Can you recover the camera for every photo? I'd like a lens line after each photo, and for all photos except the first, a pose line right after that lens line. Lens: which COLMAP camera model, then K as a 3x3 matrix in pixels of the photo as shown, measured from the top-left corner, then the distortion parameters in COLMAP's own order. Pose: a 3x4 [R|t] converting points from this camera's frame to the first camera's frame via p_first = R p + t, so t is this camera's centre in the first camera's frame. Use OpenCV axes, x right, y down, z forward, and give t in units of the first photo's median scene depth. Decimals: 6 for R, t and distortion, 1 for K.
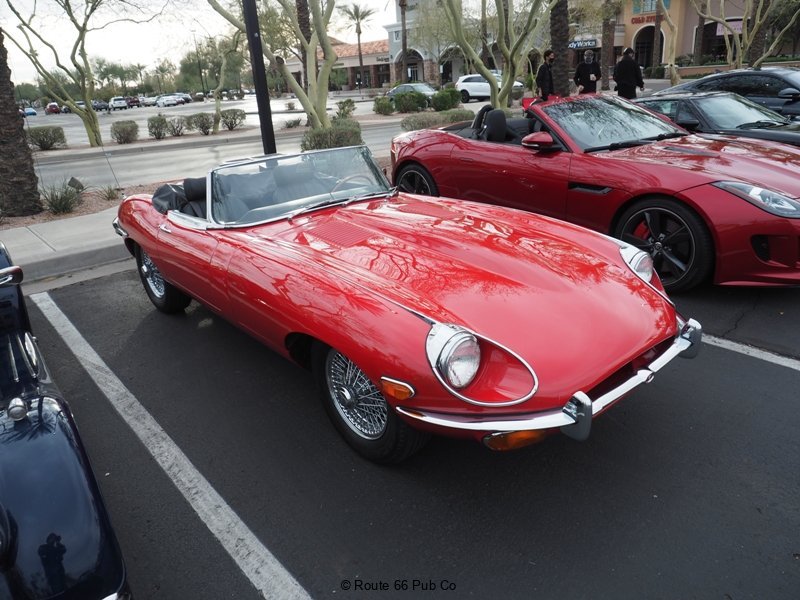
lens RADIAL K [[577.9, 0, 400.0], [0, 577.9, 300.0], [0, 0, 1]] dist [-0.015013, -0.002905]
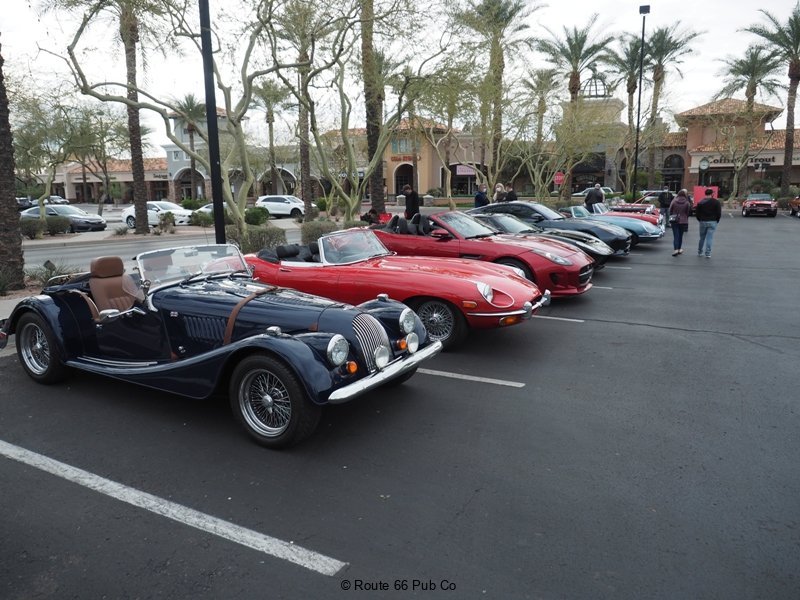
lens RADIAL K [[577.9, 0, 400.0], [0, 577.9, 300.0], [0, 0, 1]] dist [-0.015013, -0.002905]
pose [[0.925147, -0.016906, 0.379233, -0.375732], [0.090581, 0.979982, -0.177288, 0.162216], [-0.368644, 0.198369, 0.908158, -0.386869]]
